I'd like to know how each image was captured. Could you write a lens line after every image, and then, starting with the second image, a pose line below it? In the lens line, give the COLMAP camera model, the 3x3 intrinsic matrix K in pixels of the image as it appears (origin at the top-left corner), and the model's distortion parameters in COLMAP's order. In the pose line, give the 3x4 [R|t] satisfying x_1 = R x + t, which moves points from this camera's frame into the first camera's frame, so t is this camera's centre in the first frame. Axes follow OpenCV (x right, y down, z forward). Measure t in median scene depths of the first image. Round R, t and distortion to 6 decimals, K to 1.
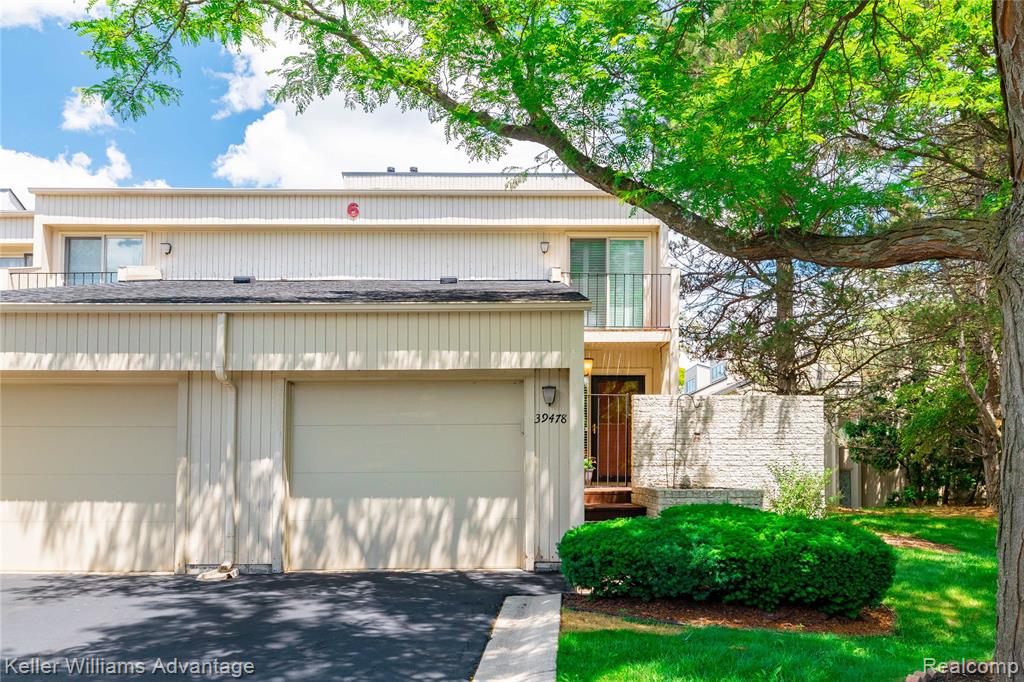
lens RADIAL K [[1231.9, 0, 512.0], [0, 1231.9, 341.0], [0, 0, 1]] dist [0.007019, -0.064473]
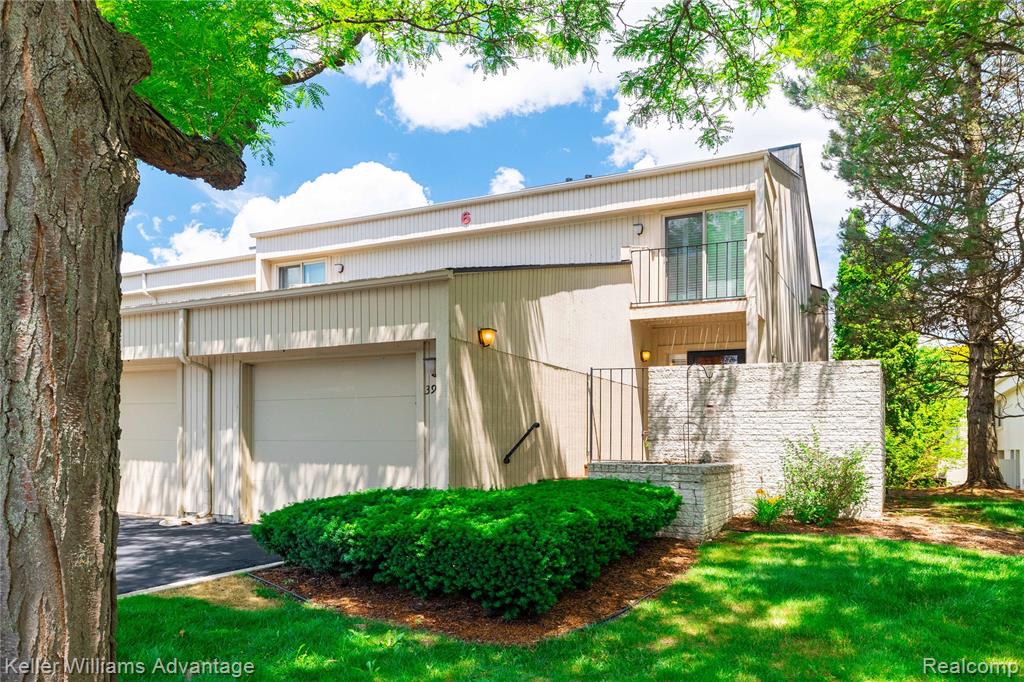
lens RADIAL K [[914.3, 0, 510.3], [0, 914.3, 381.1], [0, 0, 1]] dist [-0.001036, -0.005467]
pose [[0.797824, -0.032537, -0.602011, 0.443414], [0.047845, 0.998810, 0.009425, 0.042897], [0.600989, -0.036323, 0.798432, 0.360581]]
